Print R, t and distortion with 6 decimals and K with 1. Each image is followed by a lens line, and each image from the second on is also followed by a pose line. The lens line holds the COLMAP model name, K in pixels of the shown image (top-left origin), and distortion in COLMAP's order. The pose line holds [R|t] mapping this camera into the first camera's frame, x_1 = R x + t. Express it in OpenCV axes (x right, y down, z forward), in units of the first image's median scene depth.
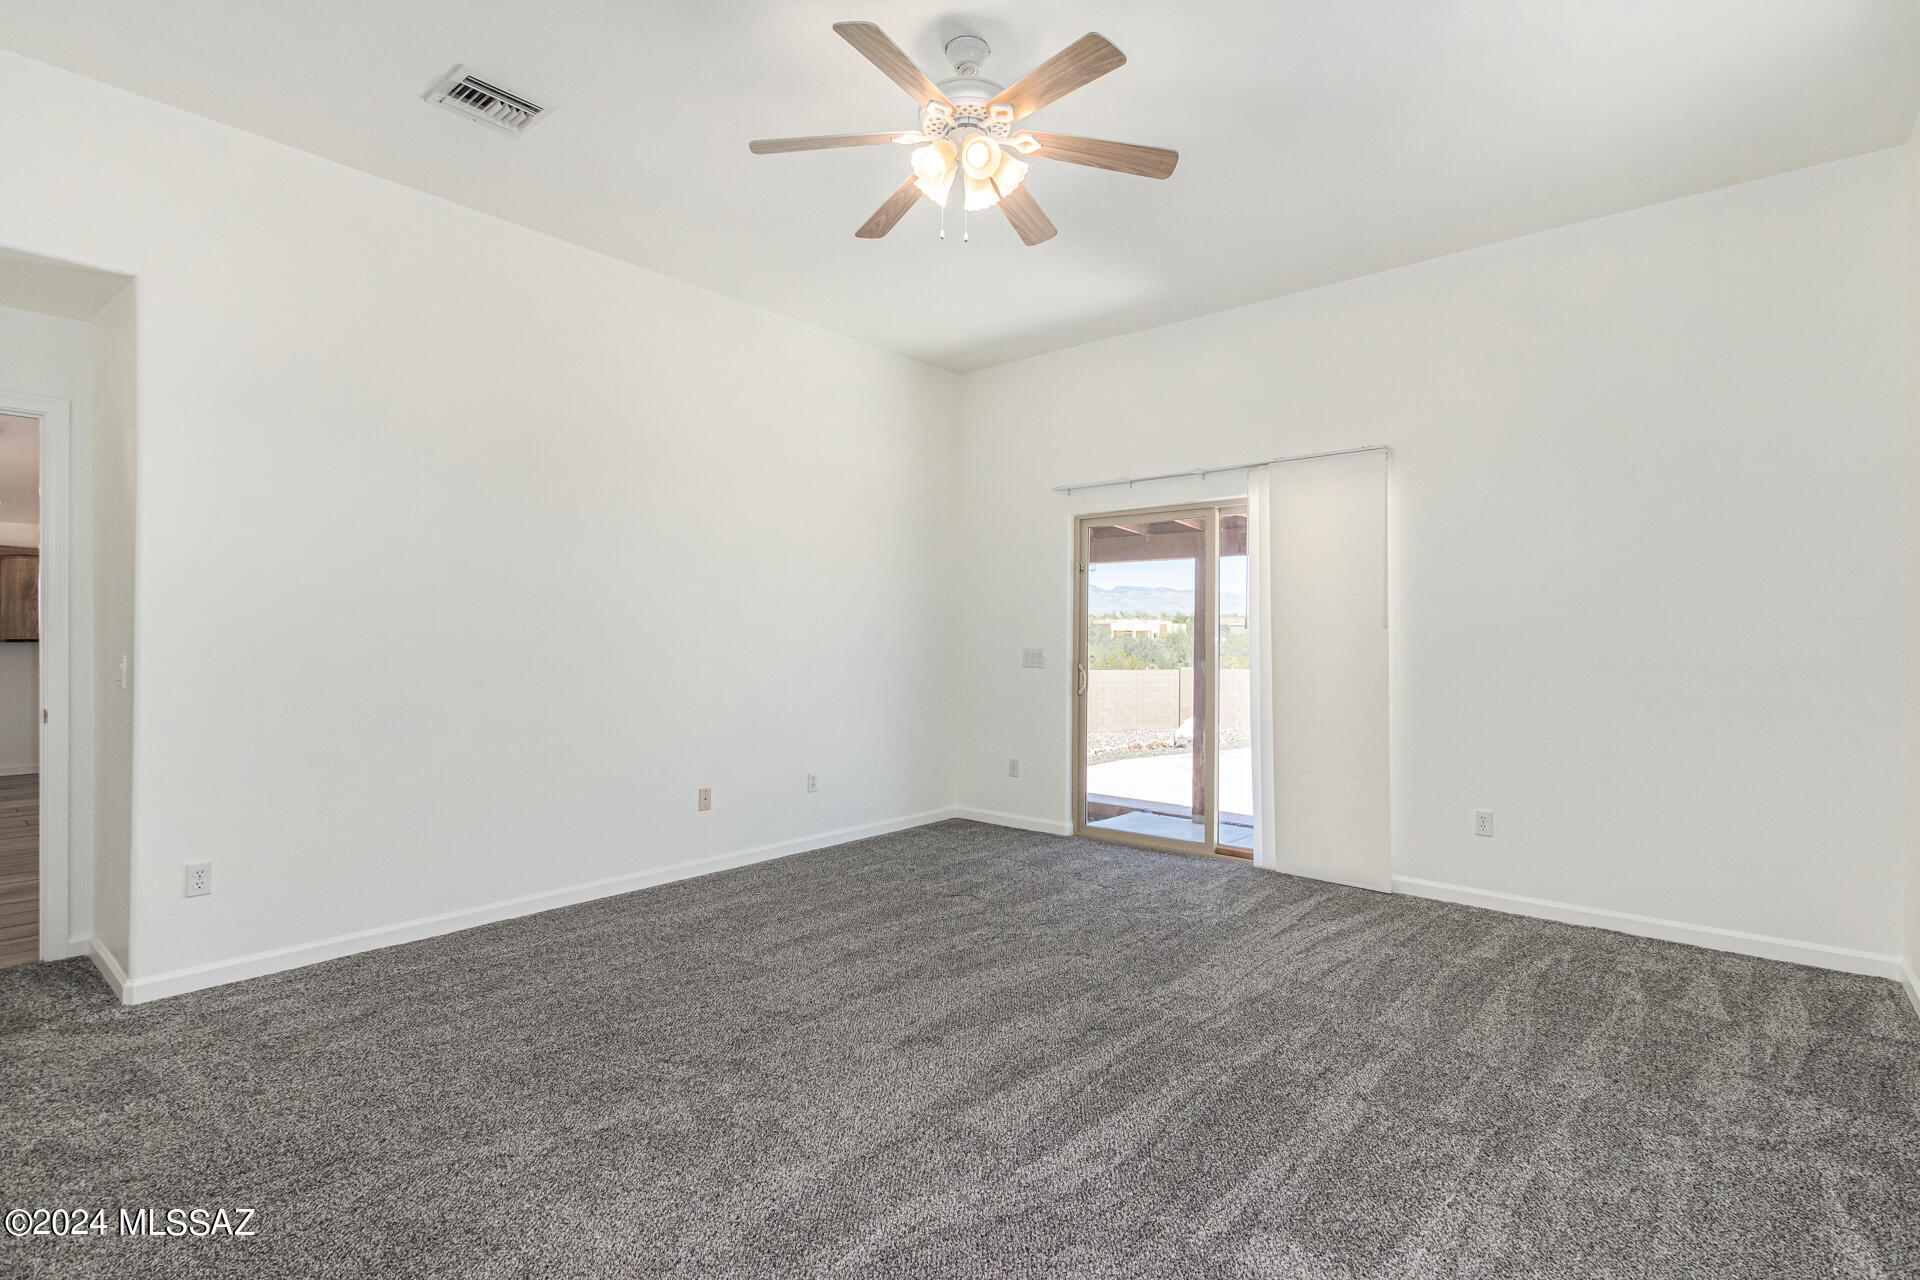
lens RADIAL K [[933.8, 0, 981.5], [0, 933.8, 639.6], [0, 0, 1]] dist [0.027899, -0.011624]
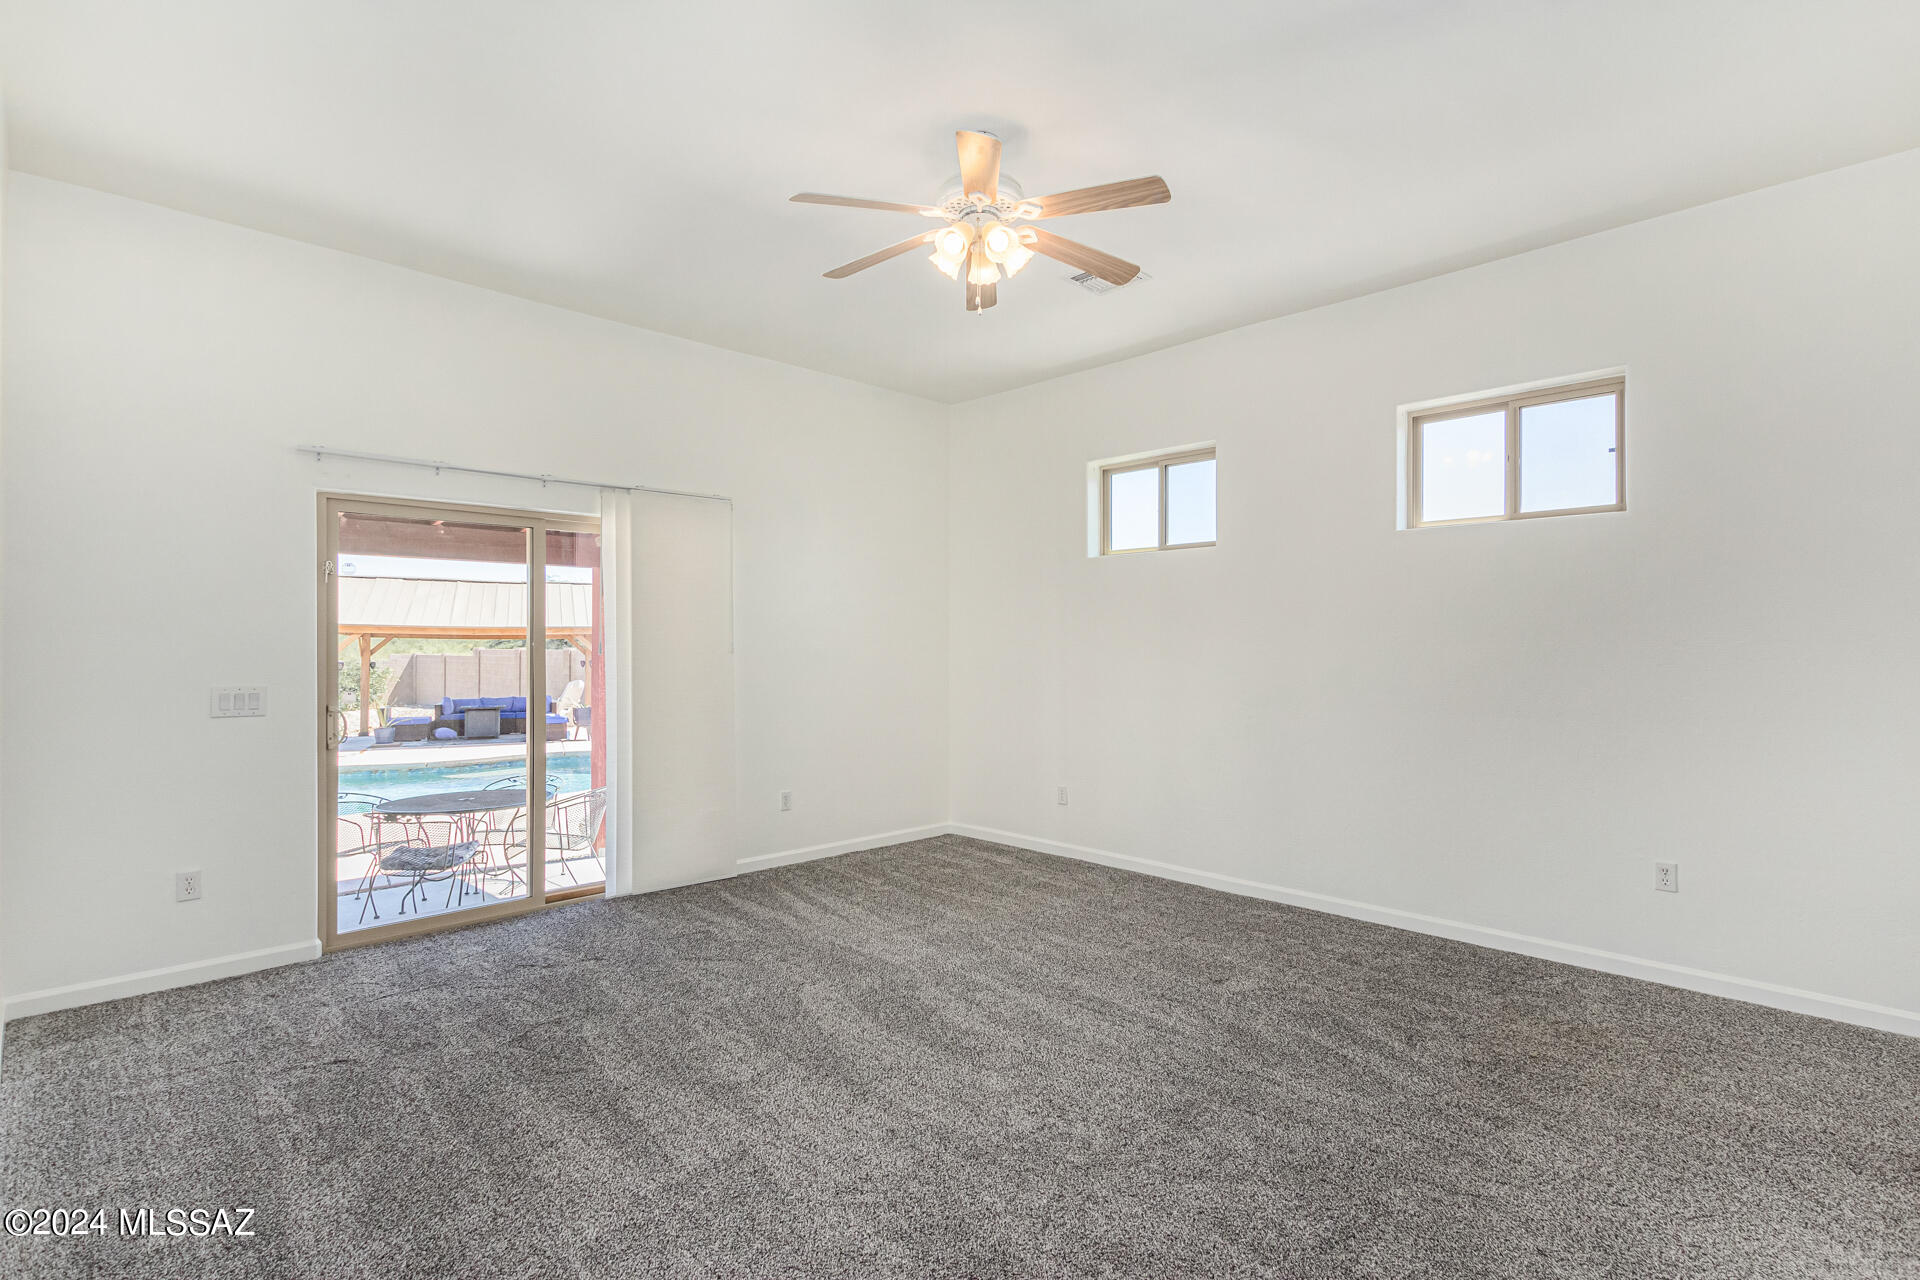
lens RADIAL K [[933.8, 0, 981.5], [0, 933.8, 639.6], [0, 0, 1]] dist [0.027899, -0.011624]
pose [[0.078668, 0.001107, 0.996900, -0.654271], [0.002215, 0.999997, -0.001285, -0.024611], [-0.996898, 0.002309, 0.078665, 0.541374]]
